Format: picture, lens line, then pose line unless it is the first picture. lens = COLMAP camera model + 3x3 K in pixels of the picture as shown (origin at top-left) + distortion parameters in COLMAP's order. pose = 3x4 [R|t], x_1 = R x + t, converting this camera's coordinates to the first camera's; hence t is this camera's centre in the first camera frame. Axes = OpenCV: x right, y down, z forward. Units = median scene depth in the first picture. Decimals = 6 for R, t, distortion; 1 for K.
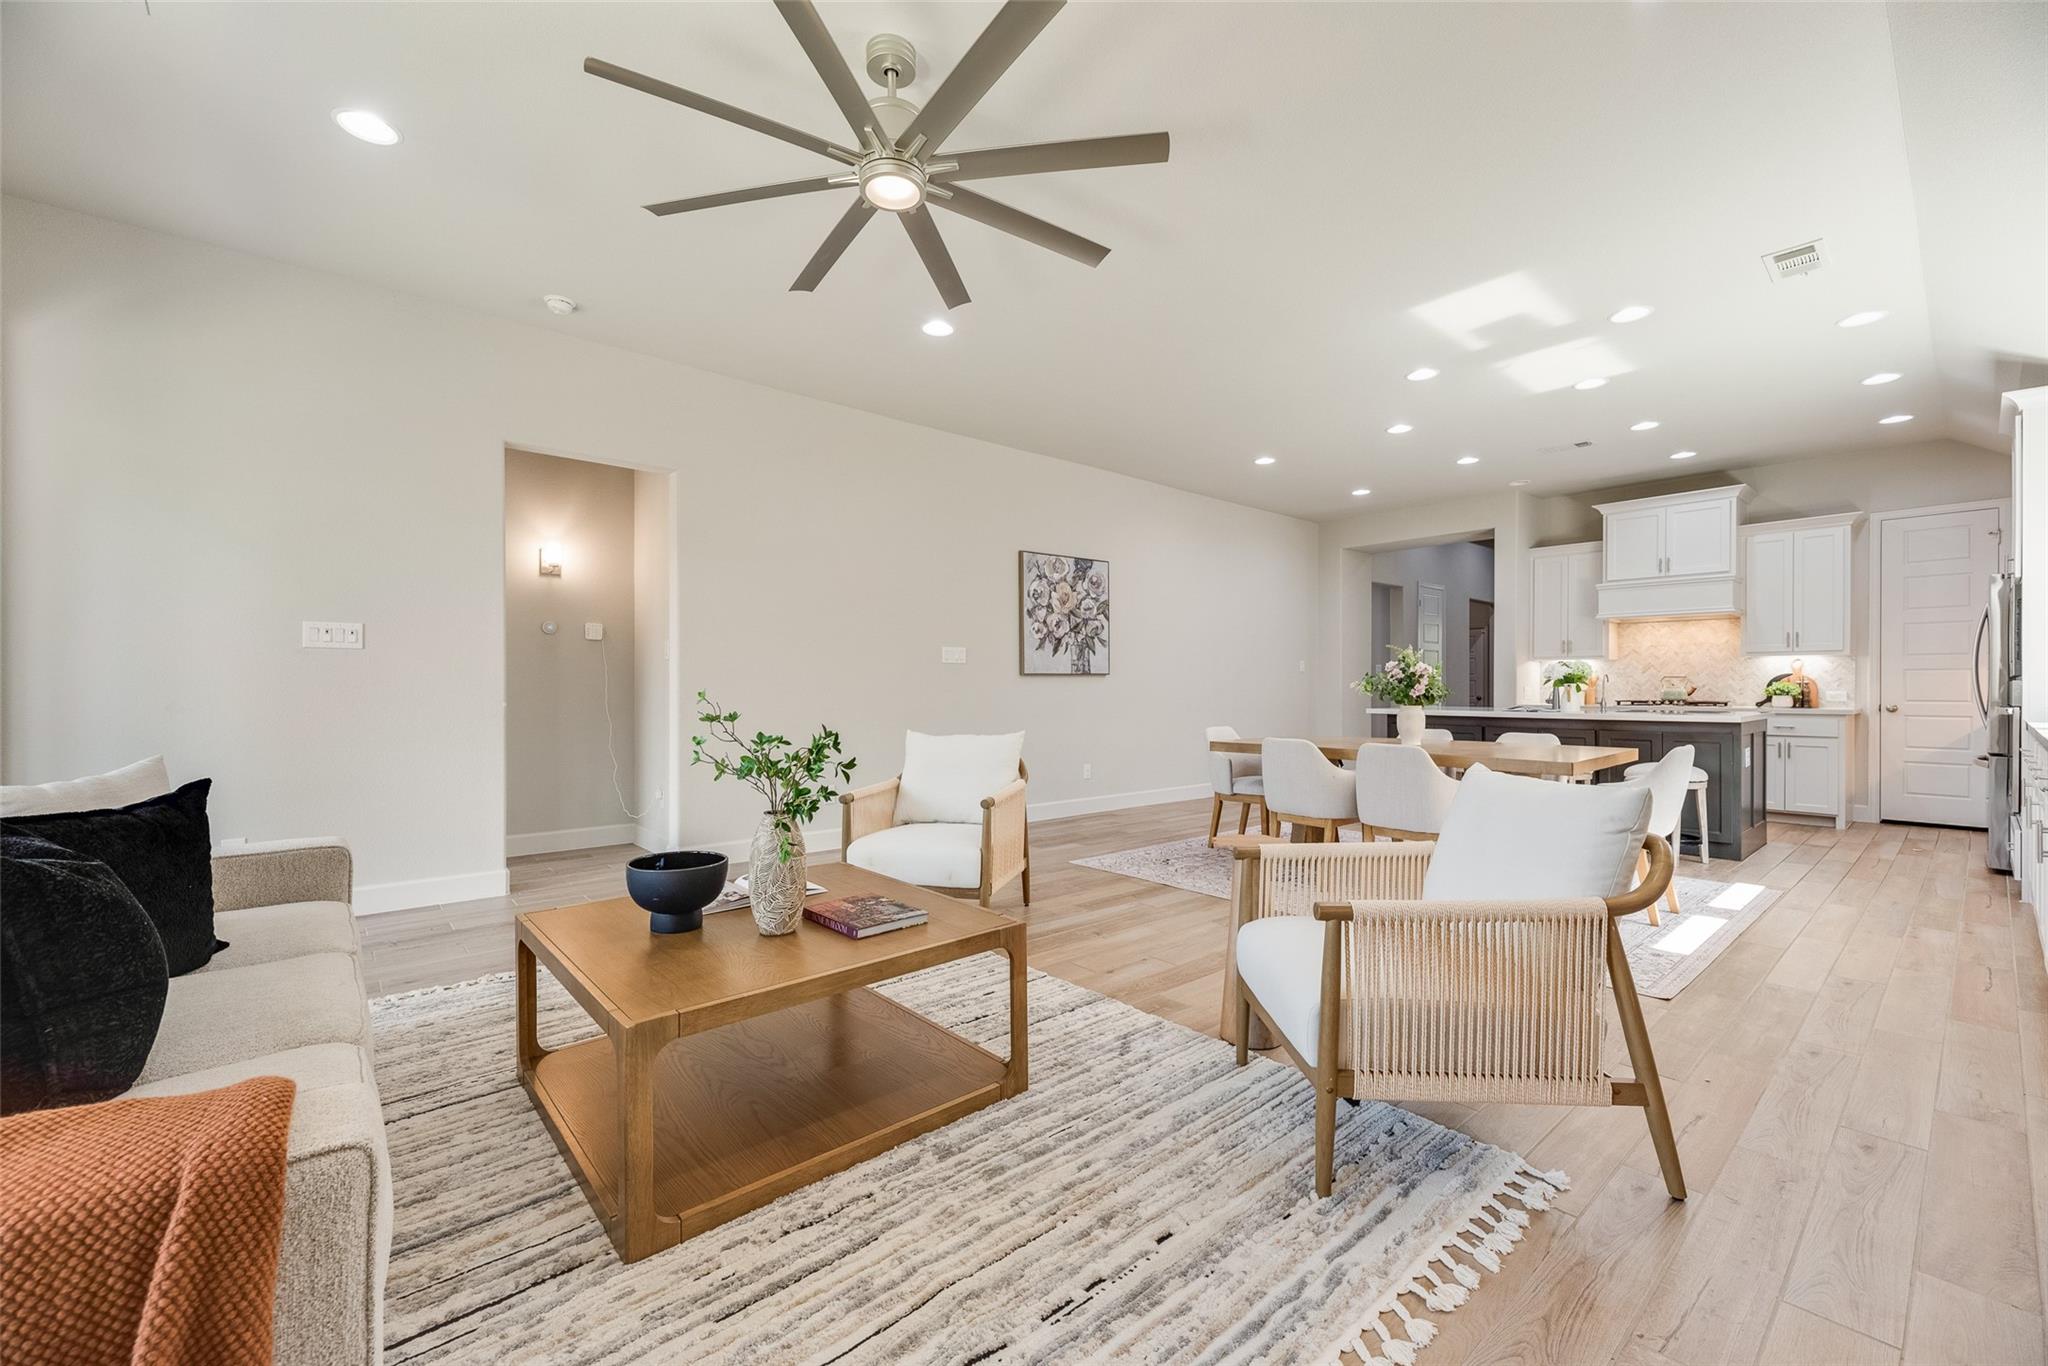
lens RADIAL K [[829.9, 0, 1023.9], [0, 829.9, 686.5], [0, 0, 1]] dist [0.000078, -0.000072]
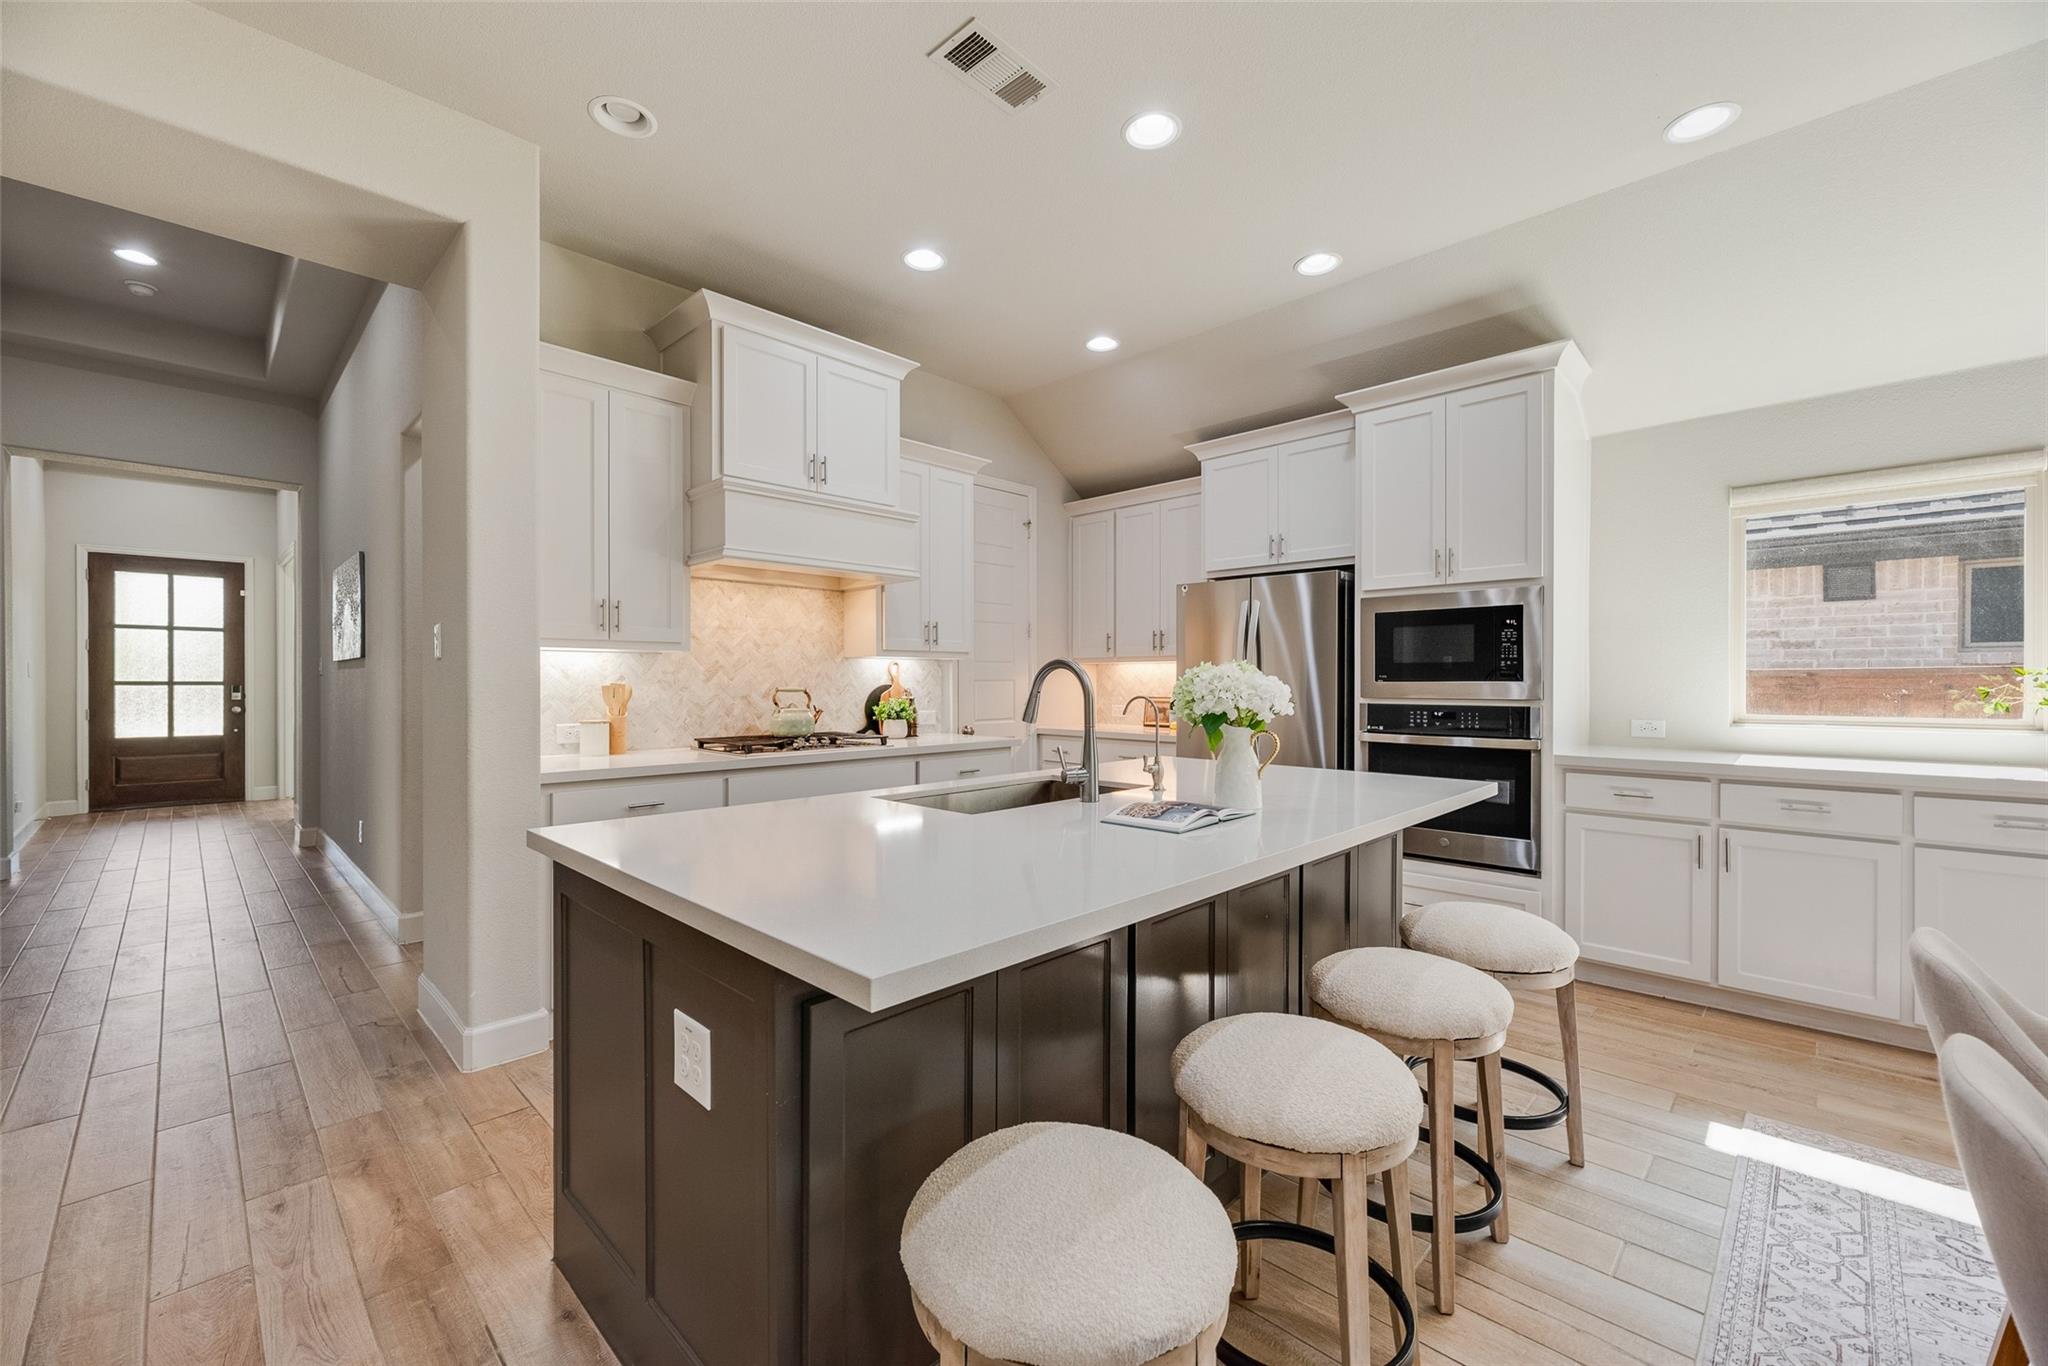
lens RADIAL K [[829.9, 0, 1028.6], [0, 829.9, 686.1], [0, 0, 1]] dist [0.000078, -0.000072]
pose [[-0.082952, -0.000680, 0.996553, 0.246375], [0.001130, 0.999999, 0.000776, -0.013926], [-0.996553, 0.001190, -0.082951, 0.879127]]
